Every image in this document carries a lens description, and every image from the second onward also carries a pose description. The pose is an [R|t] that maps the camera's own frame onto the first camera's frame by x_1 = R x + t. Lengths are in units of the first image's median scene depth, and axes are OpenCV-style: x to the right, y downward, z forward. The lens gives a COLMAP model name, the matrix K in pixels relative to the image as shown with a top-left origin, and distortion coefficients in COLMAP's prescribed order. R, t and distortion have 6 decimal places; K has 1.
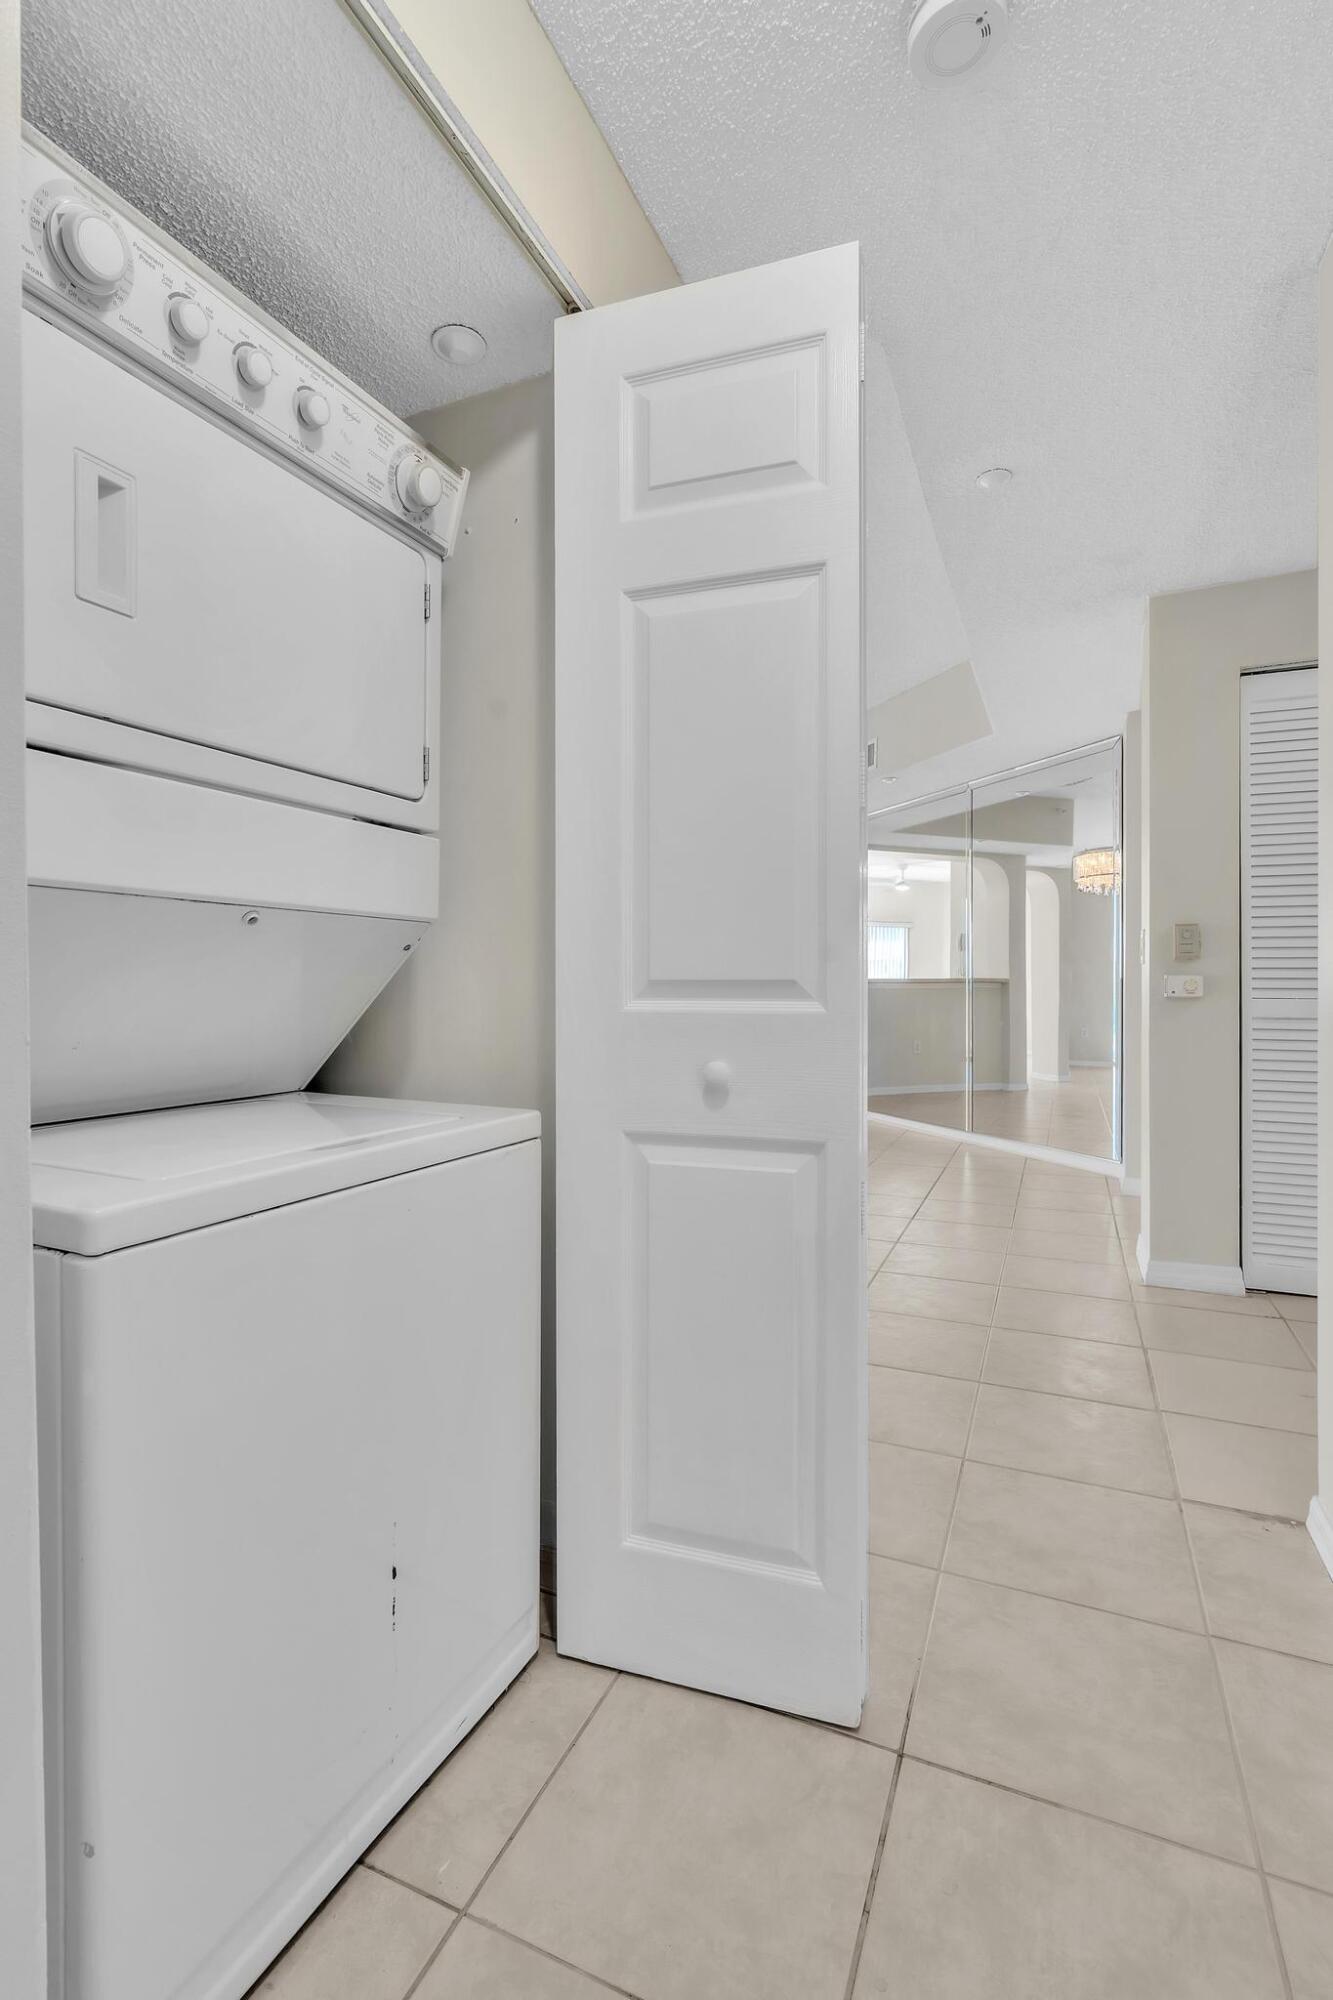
lens RADIAL K [[913.2, 0, 663.9], [0, 913.2, 997.5], [0, 0, 1]] dist [0.003235, 0.000263]
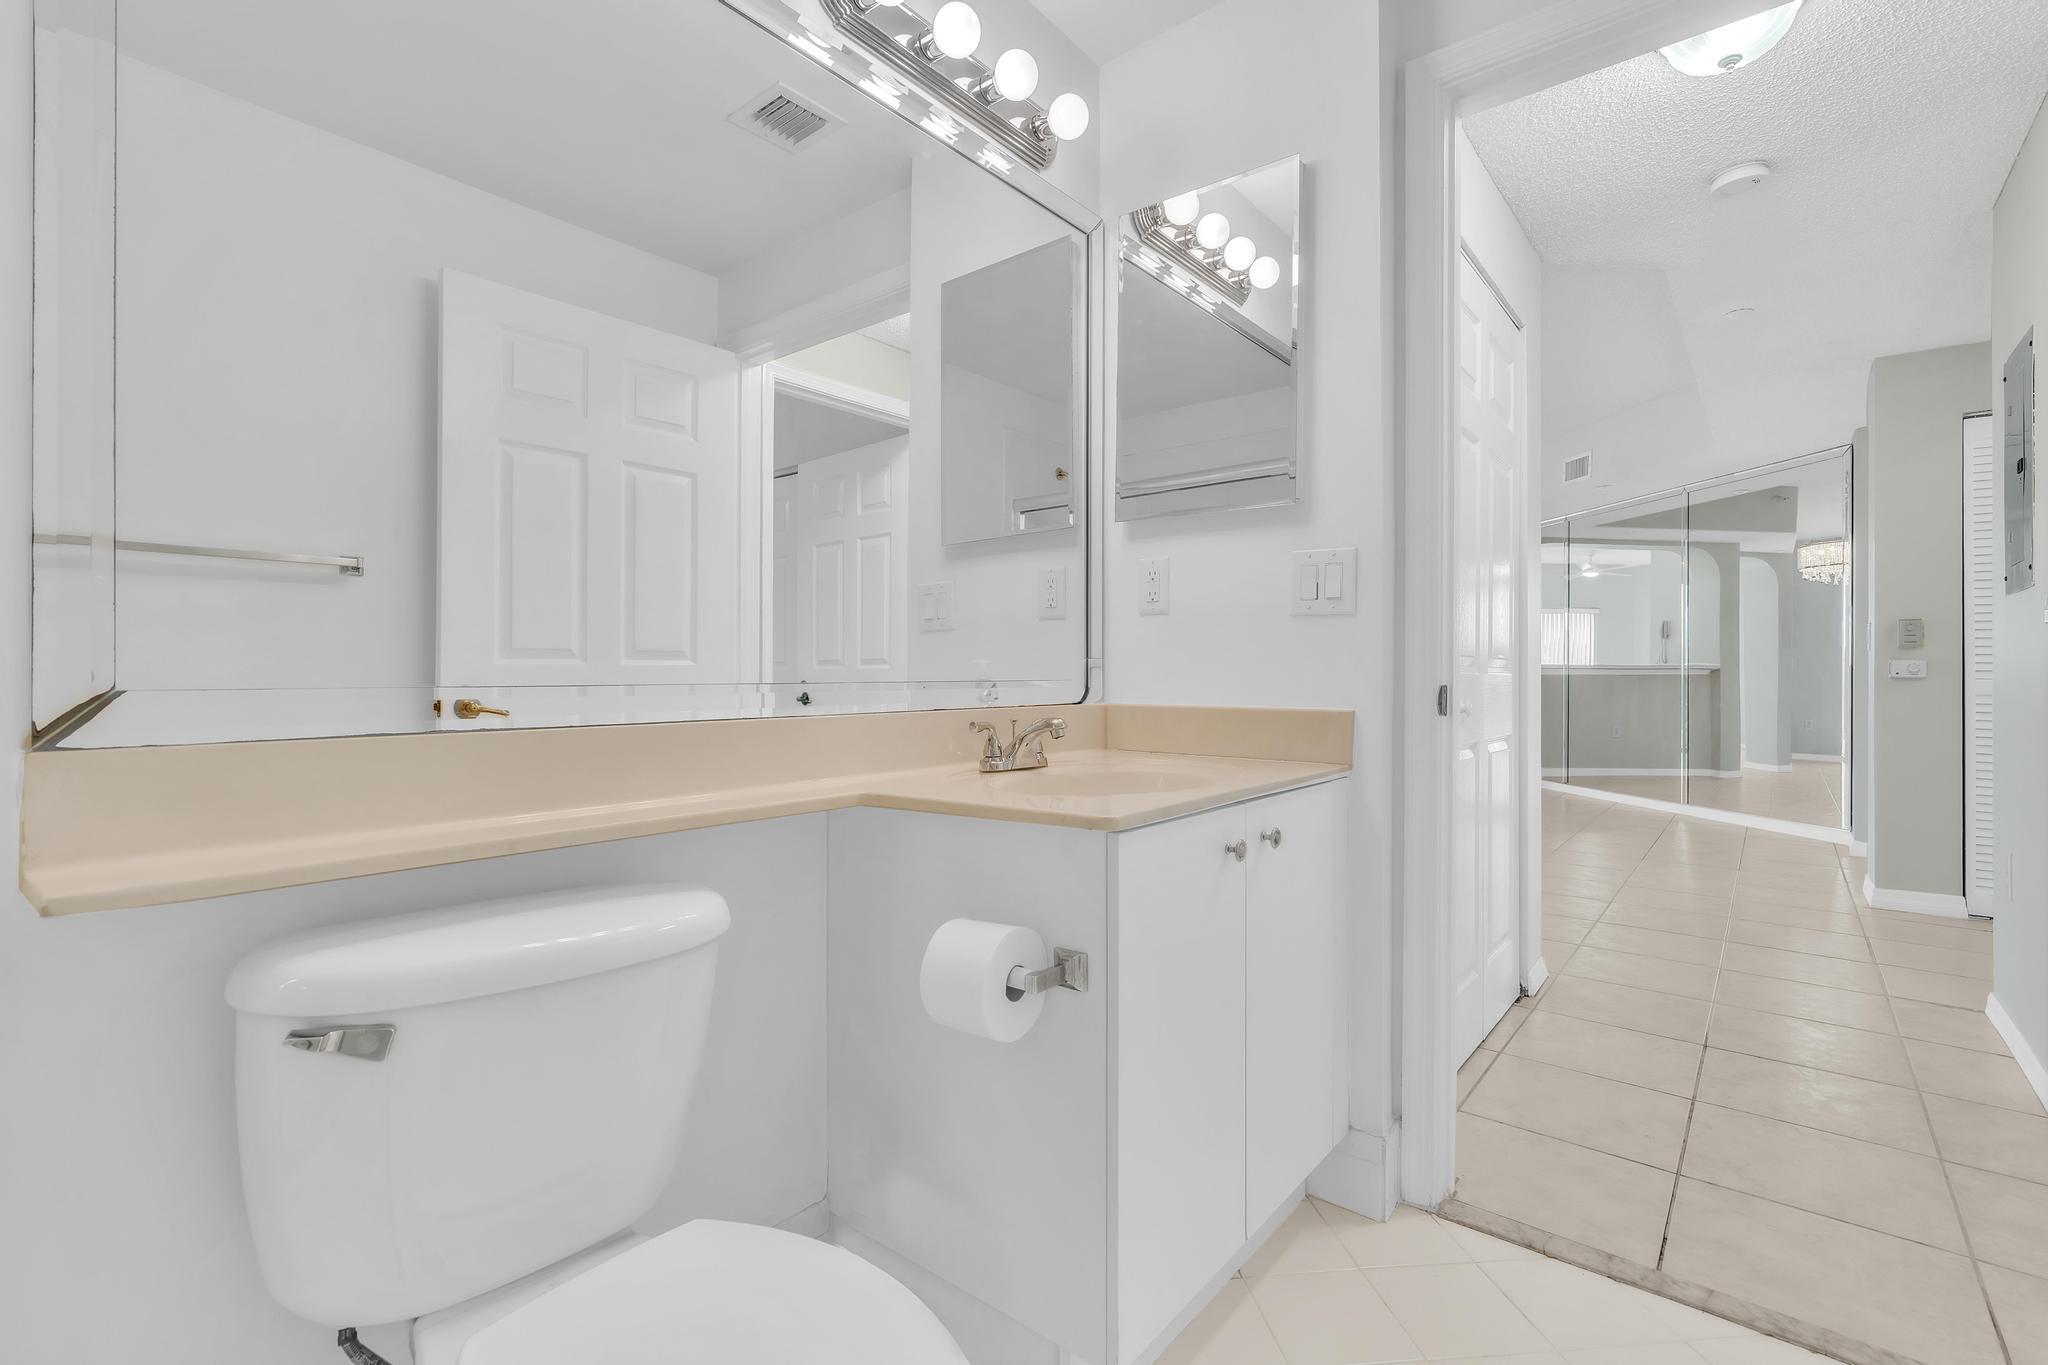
lens RADIAL K [[916.8, 0, 1023.8], [0, 916.8, 679.3], [0, 0, 1]] dist [-0.003489, -0.000295]
pose [[0.962117, 0.004891, -0.272593, -0.131584], [-0.006748, 0.999960, -0.005875, 0.009124], [0.272553, 0.007492, 0.962112, -0.275071]]
